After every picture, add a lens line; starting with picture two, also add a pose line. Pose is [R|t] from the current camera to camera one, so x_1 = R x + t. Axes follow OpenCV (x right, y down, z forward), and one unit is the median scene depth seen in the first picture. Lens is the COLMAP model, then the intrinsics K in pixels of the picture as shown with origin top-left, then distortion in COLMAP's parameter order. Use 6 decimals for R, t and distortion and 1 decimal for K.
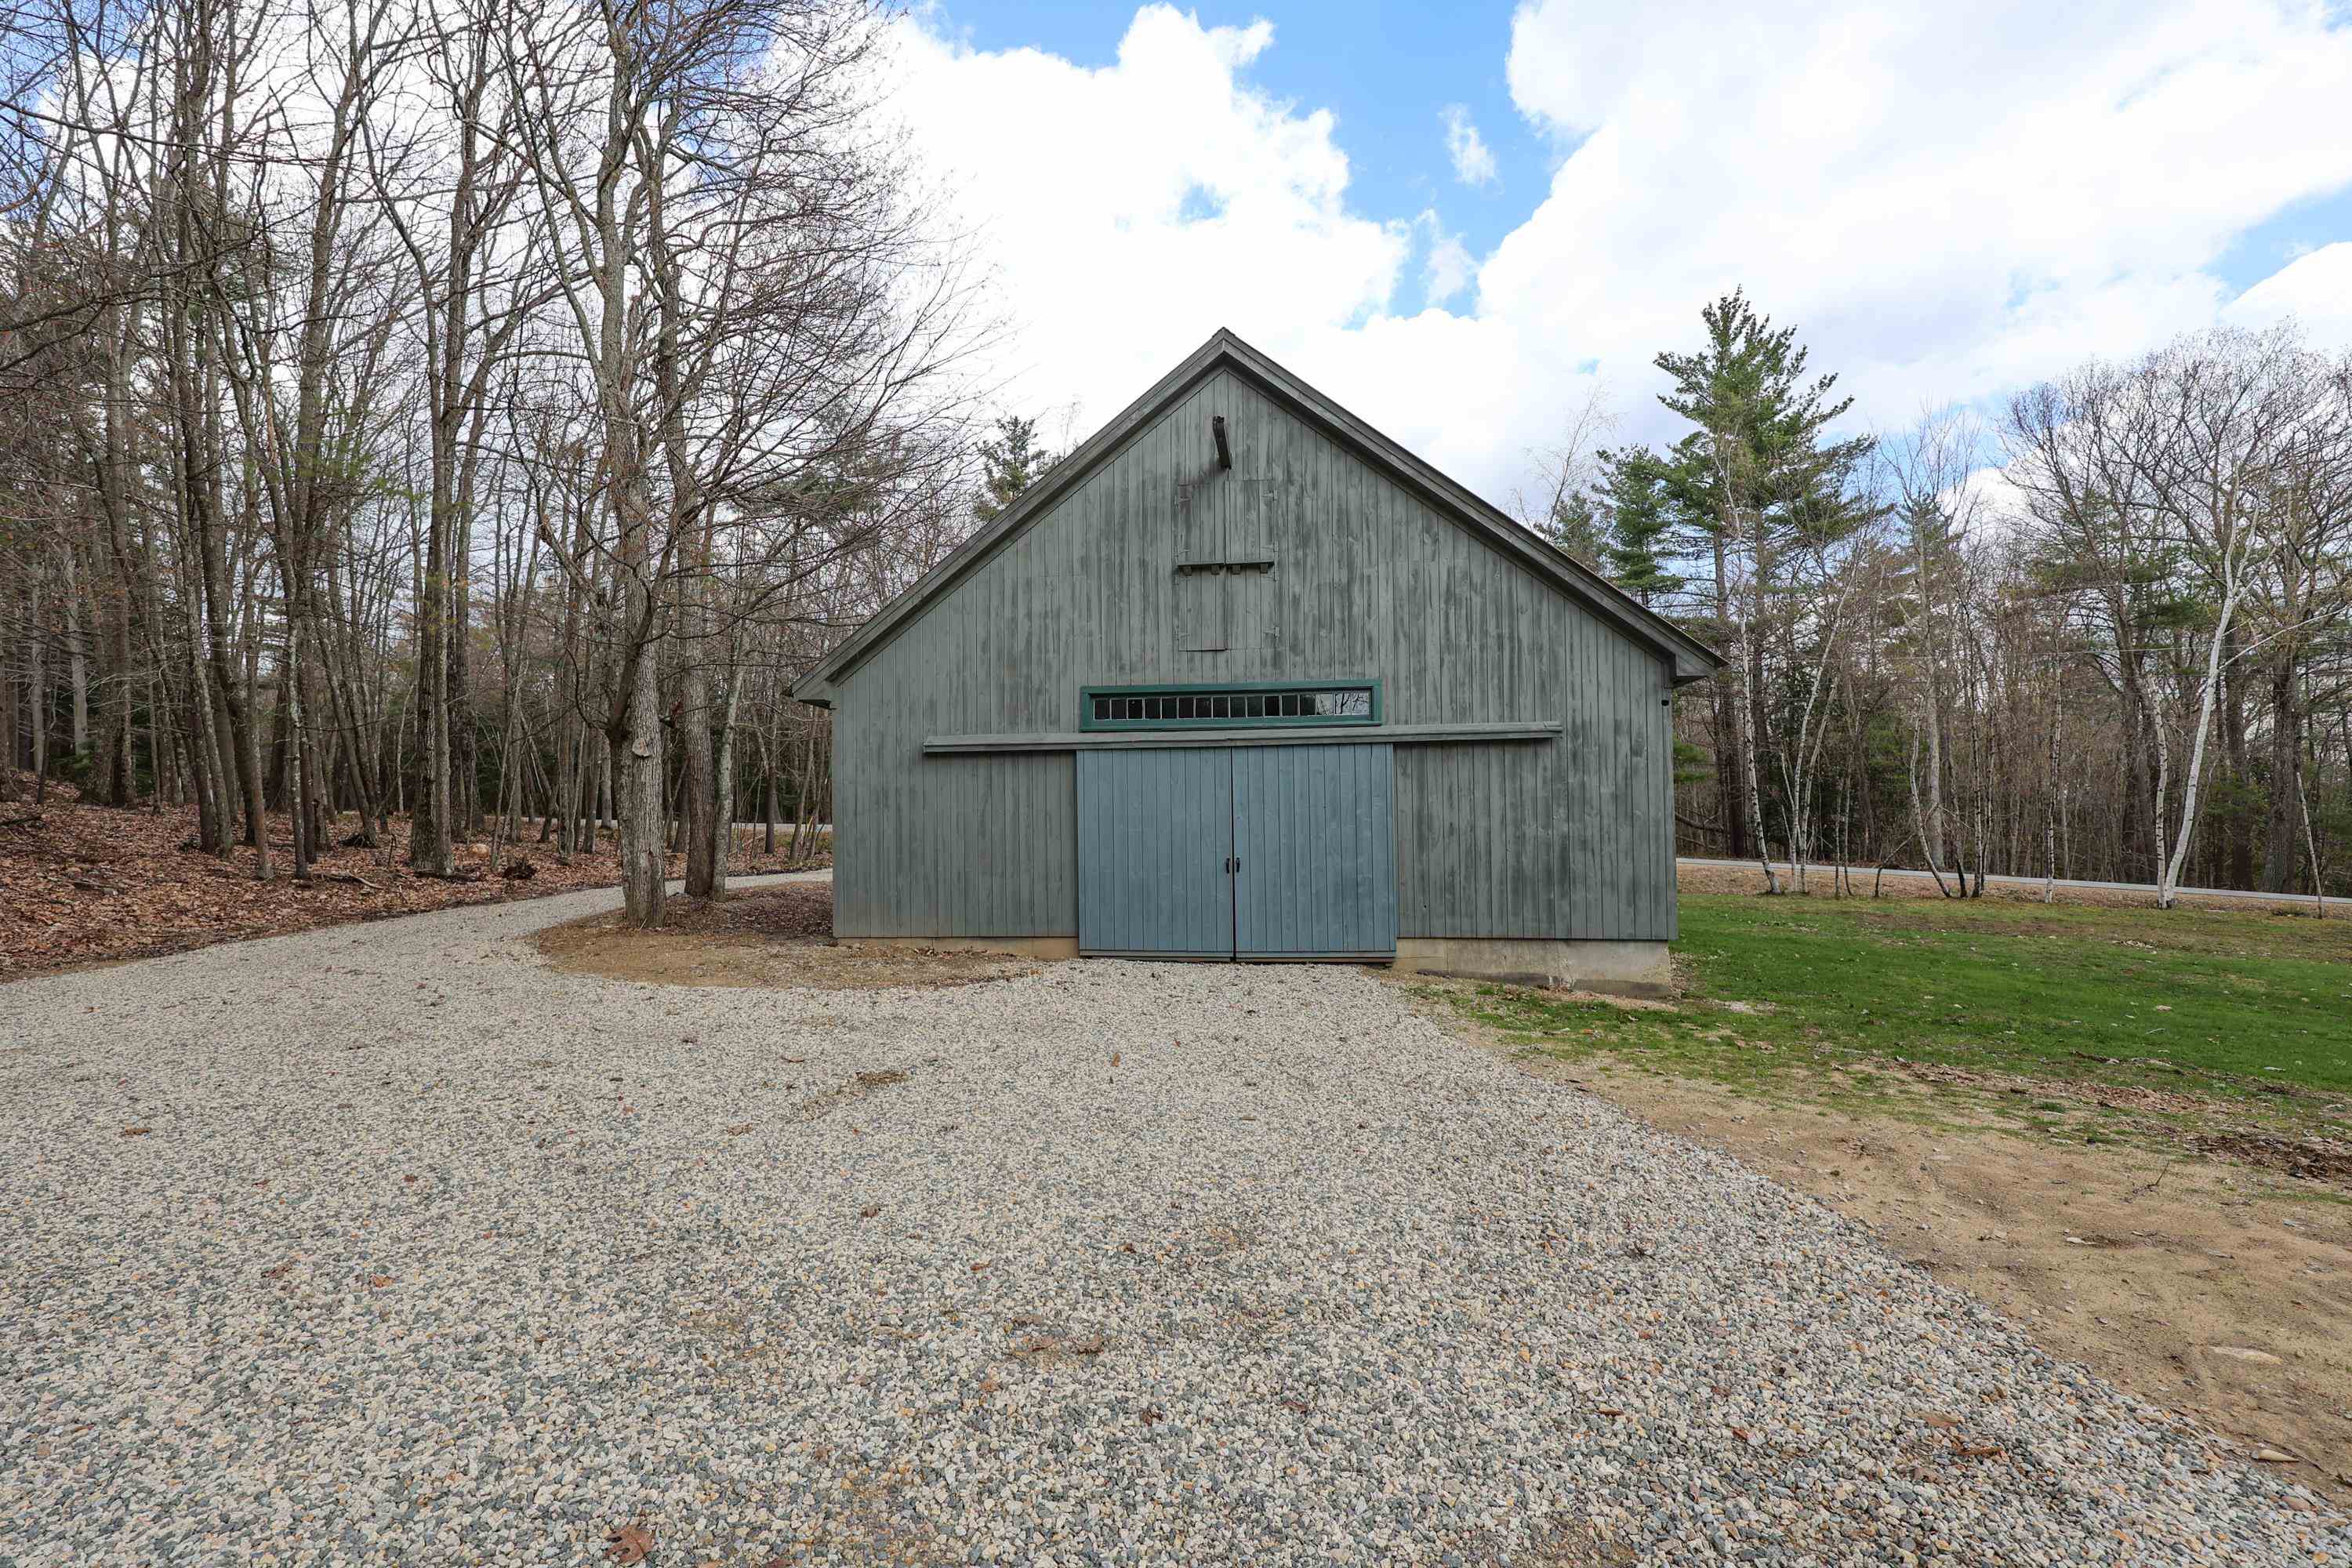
lens RADIAL K [[950.8, 0, 1175.1], [0, 950.8, 787.3], [0, 0, 1]] dist [0.000513, 0.000257]
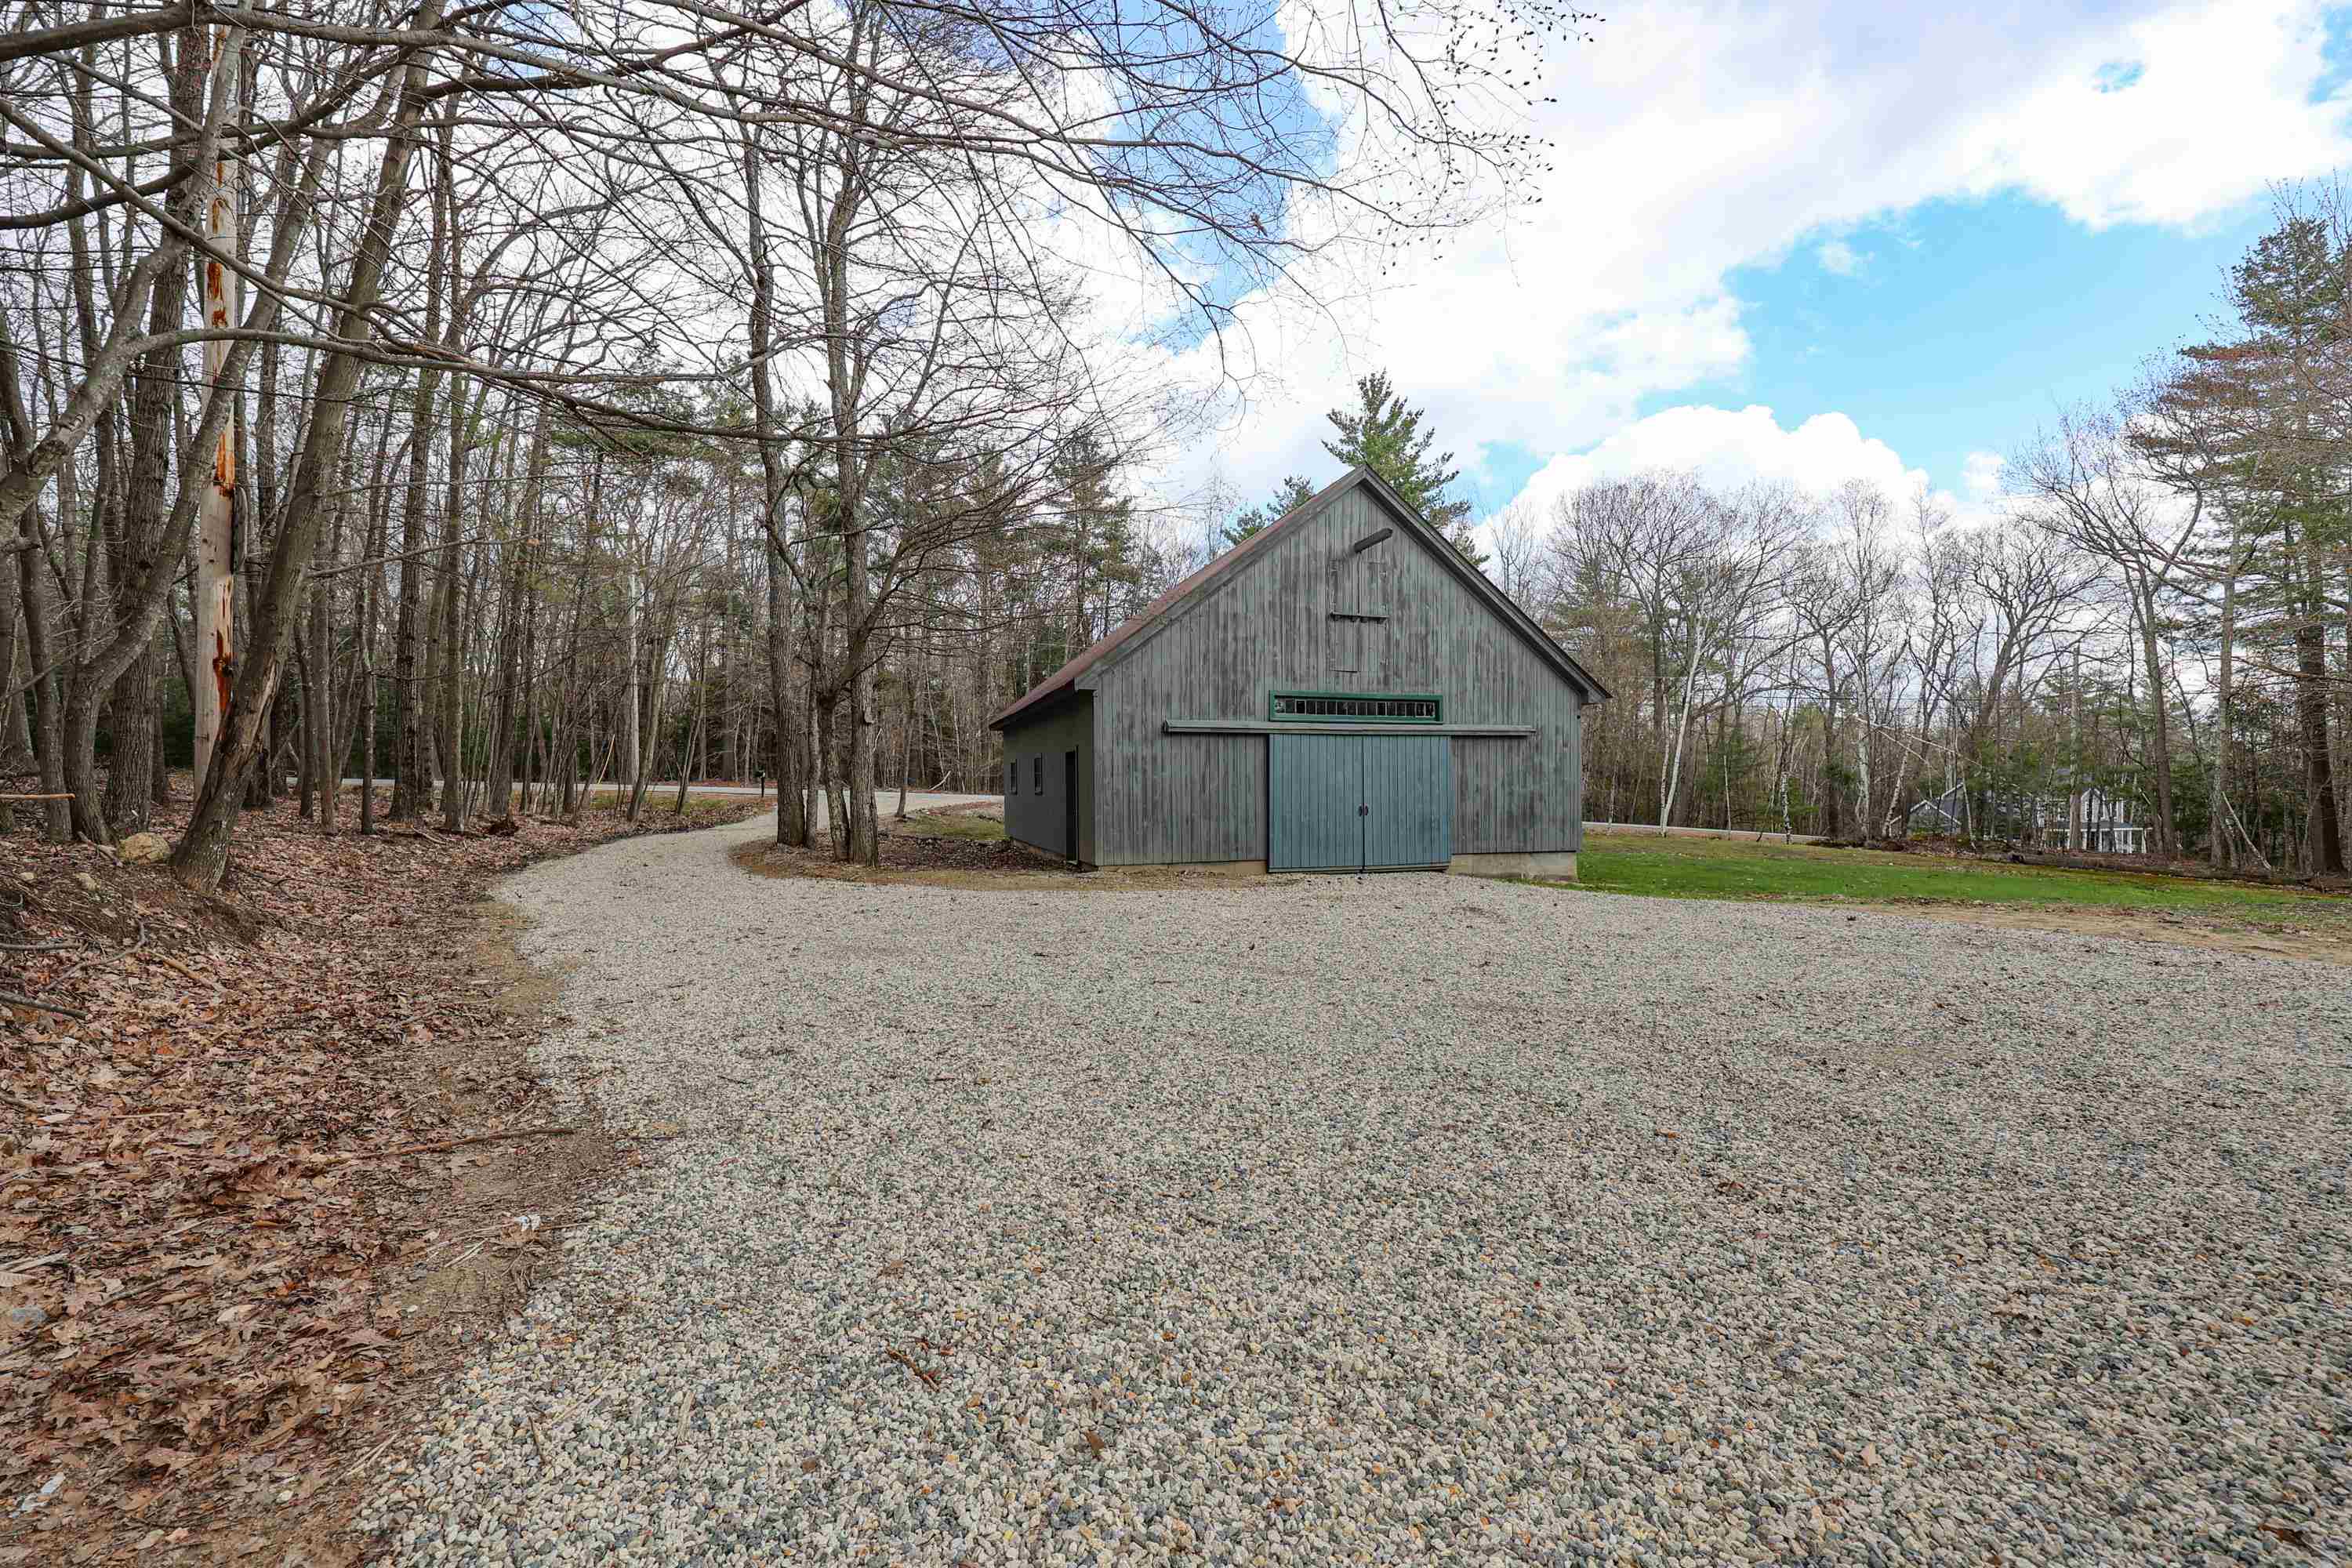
lens RADIAL K [[950.8, 0, 1175.1], [0, 950.8, 787.3], [0, 0, 1]] dist [0.000513, 0.000257]
pose [[0.908342, 0.004402, 0.418204, -0.857678], [-0.020835, 0.999179, 0.034738, -0.004545], [-0.417708, -0.040268, 0.907689, -0.284496]]
